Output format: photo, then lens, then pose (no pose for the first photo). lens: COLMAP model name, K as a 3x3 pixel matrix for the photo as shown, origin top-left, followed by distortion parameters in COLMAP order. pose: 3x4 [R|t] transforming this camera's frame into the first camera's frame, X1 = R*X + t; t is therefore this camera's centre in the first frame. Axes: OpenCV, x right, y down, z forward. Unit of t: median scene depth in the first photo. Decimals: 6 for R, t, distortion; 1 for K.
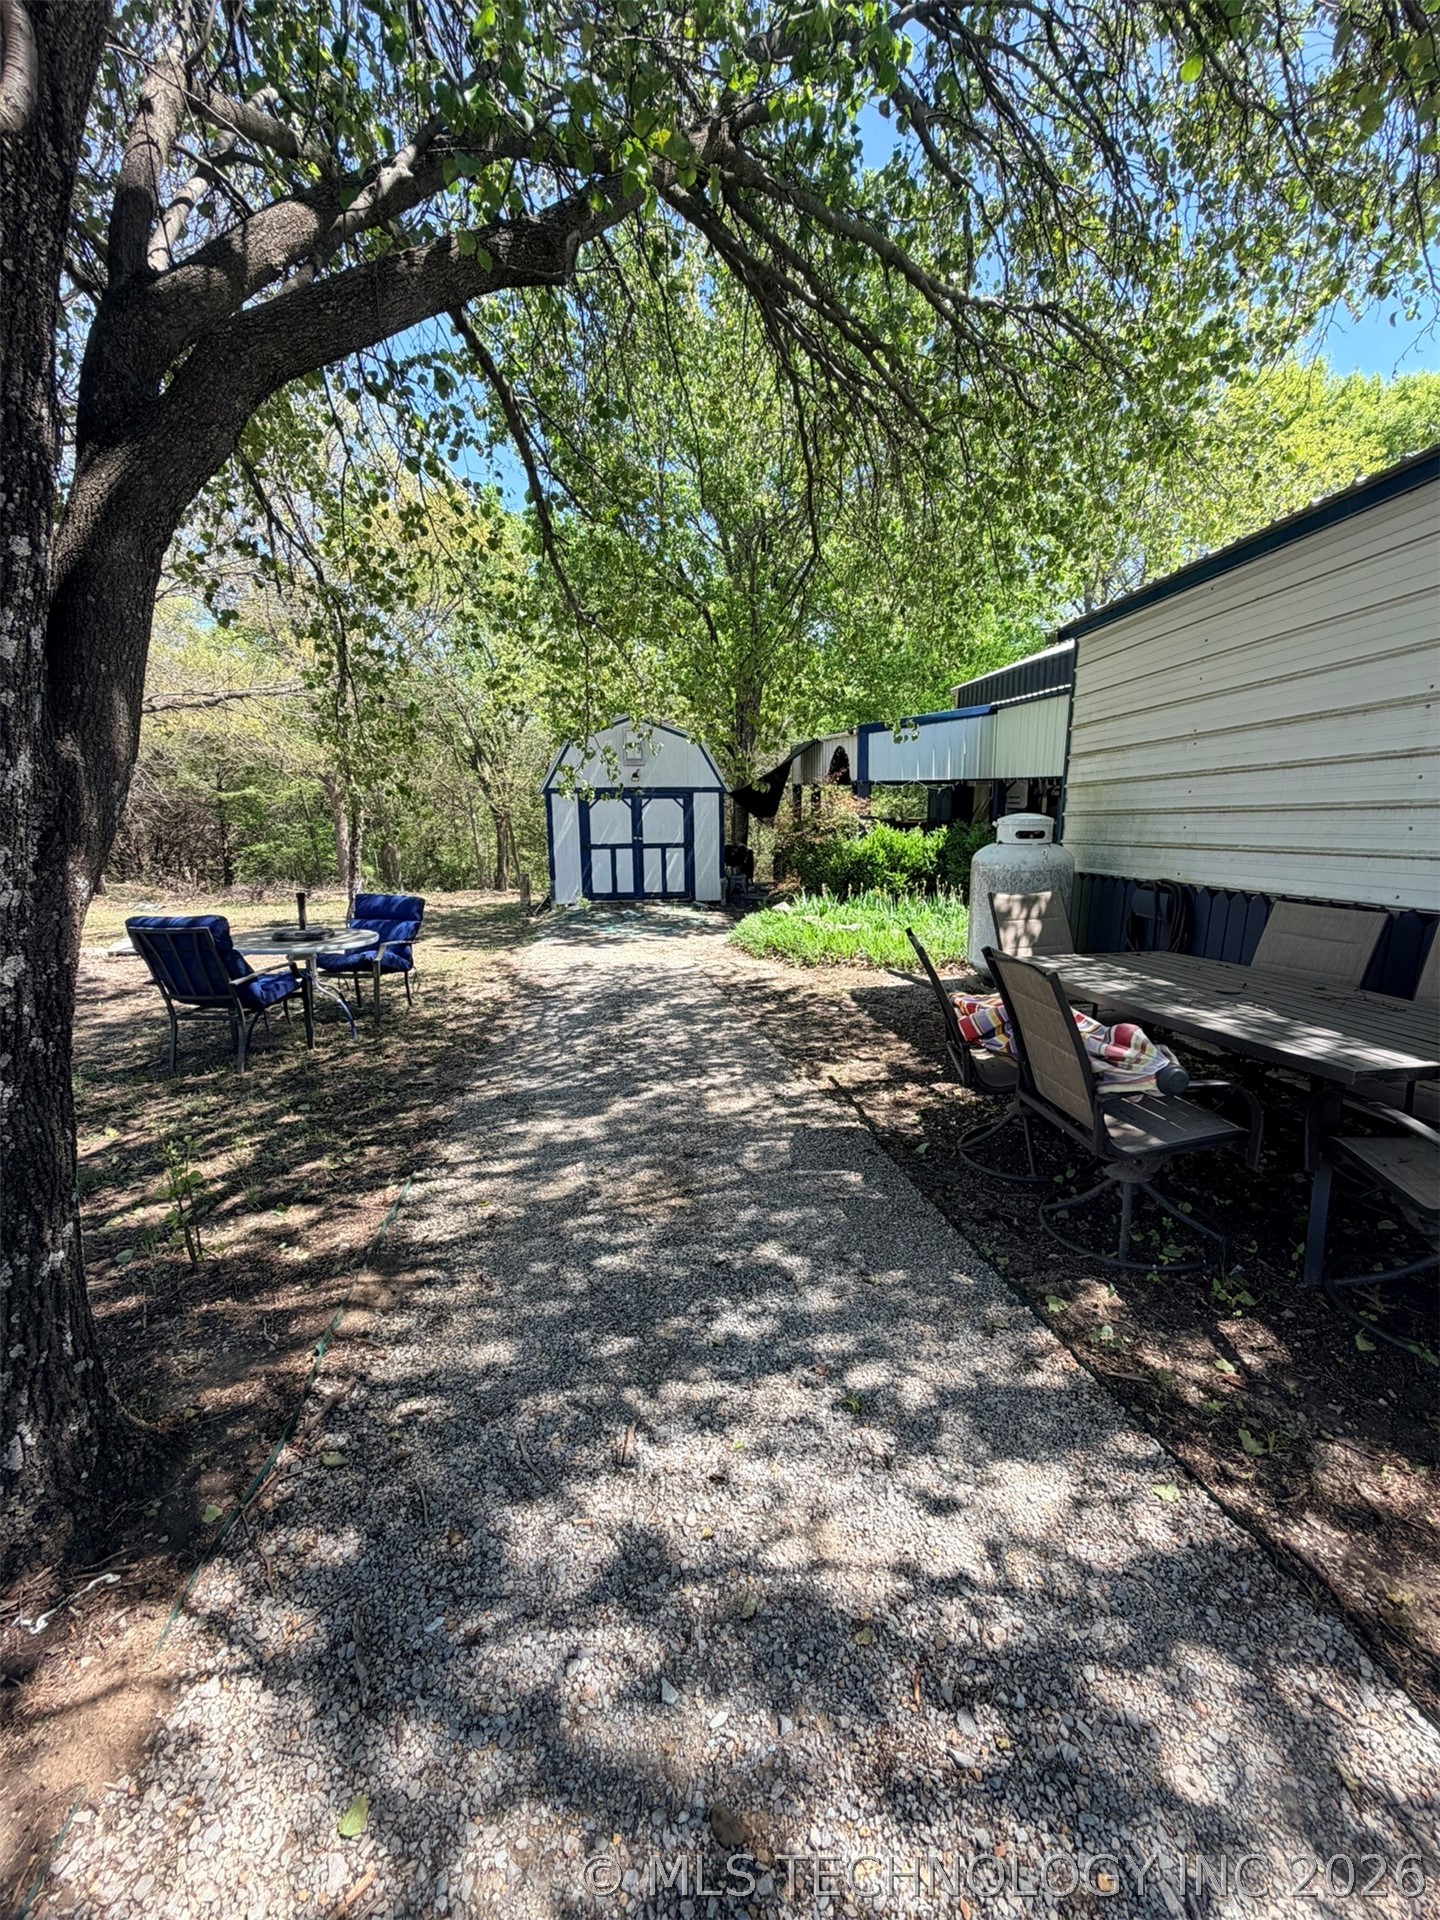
lens RADIAL K [[767.9, 0, 720.0], [0, 767.9, 960.0], [0, 0, 1]] dist [0.002765, -0.000024]
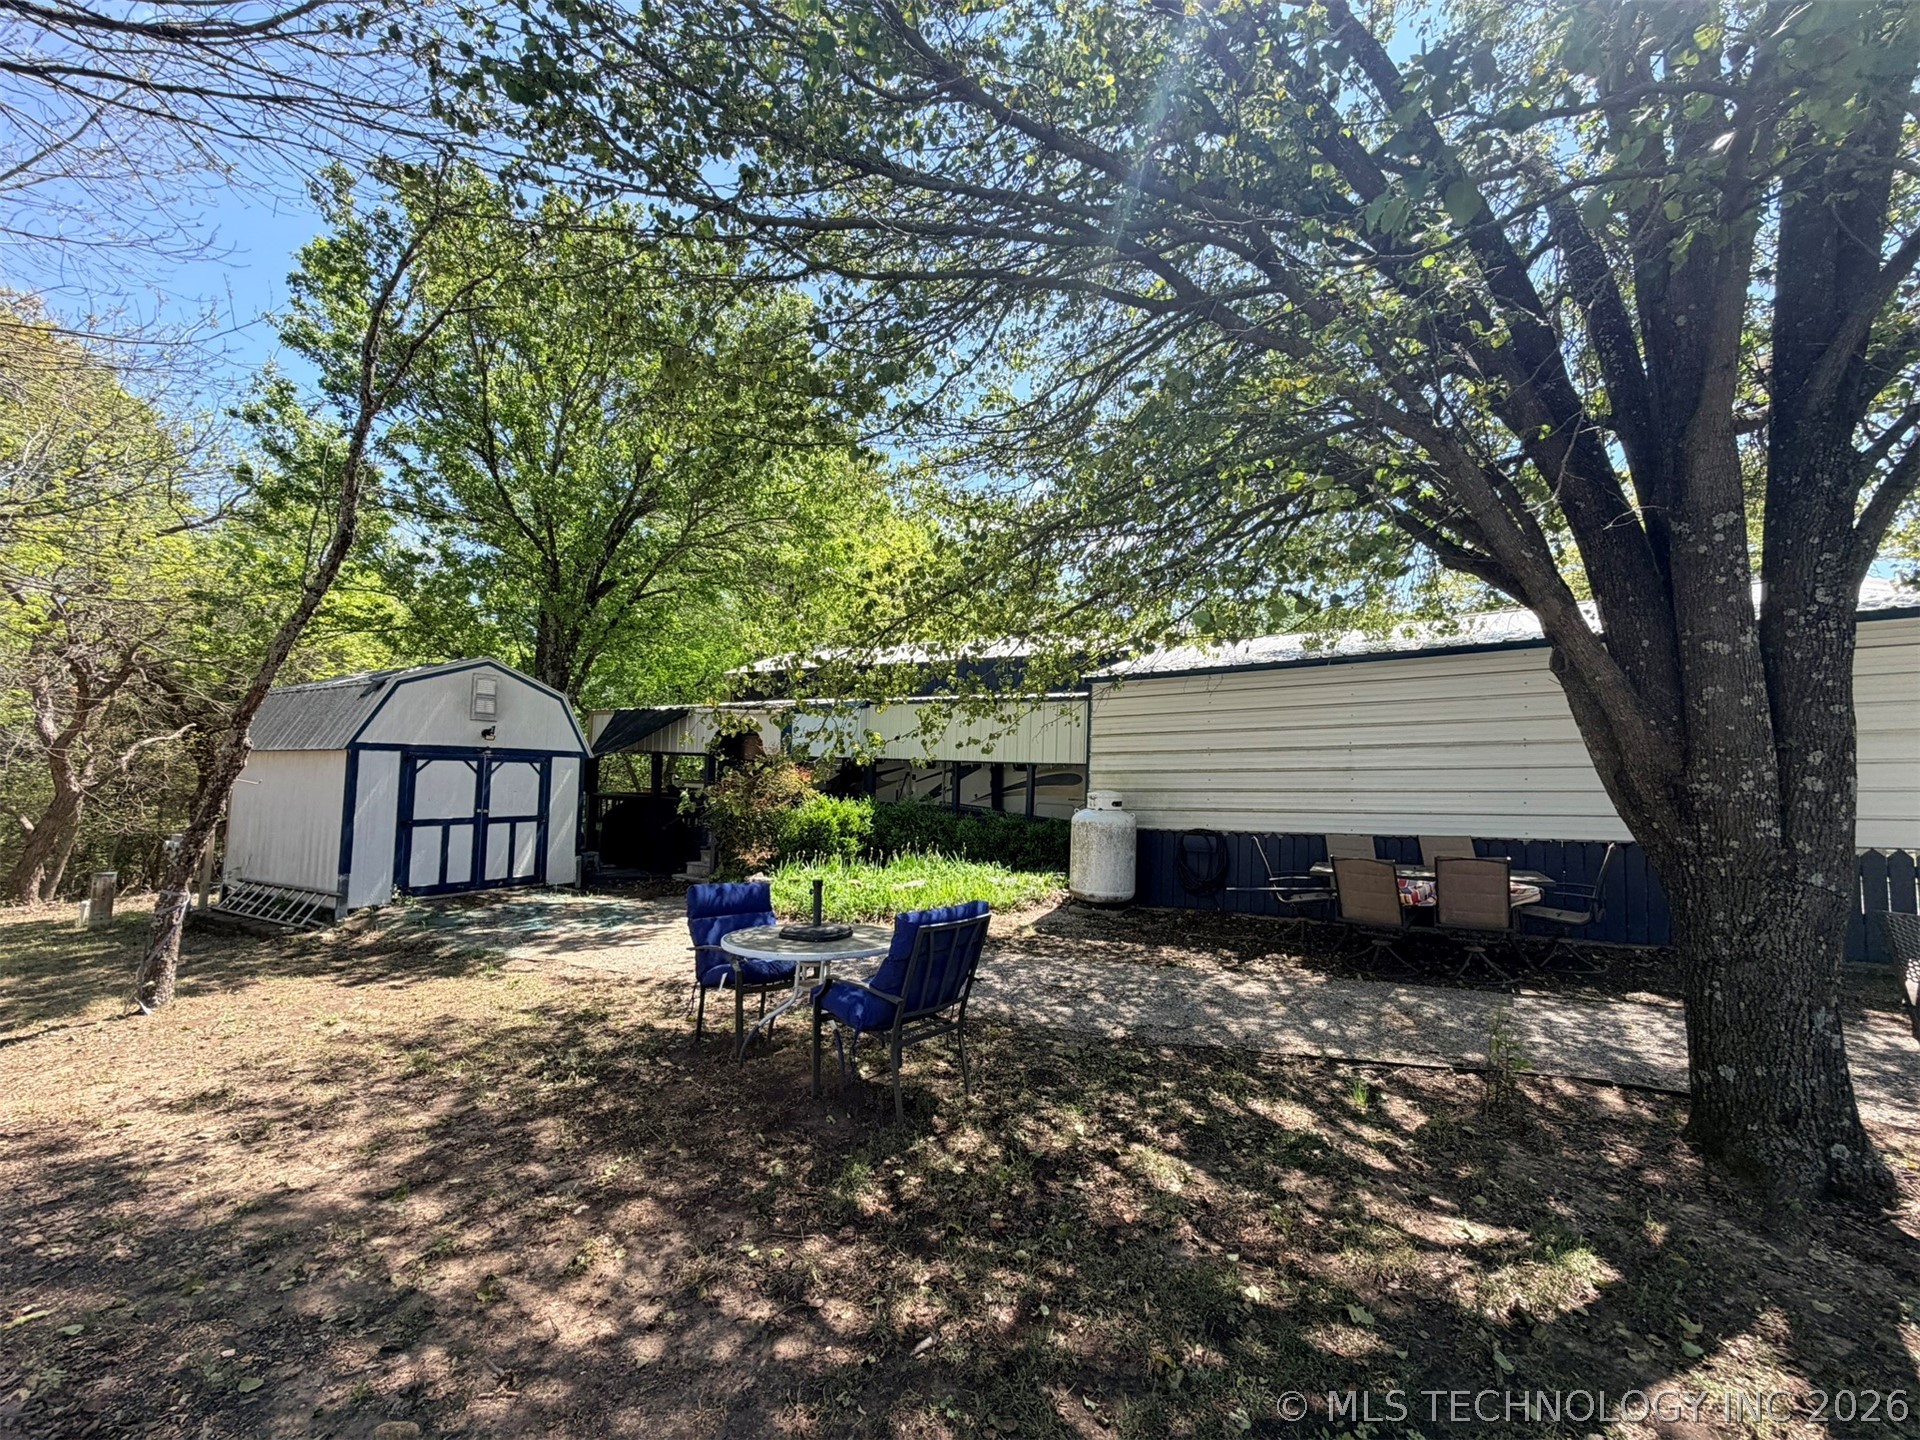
lens RADIAL K [[767.9, 0, 952.5], [0, 767.9, 725.0], [0, 0, 1]] dist [0.002765, -0.000024]
pose [[0.603234, 0.074550, 0.794072, -0.447301], [0.133266, 0.972203, -0.192513, -0.028434], [-0.786352, 0.221953, 0.576531, 0.149310]]
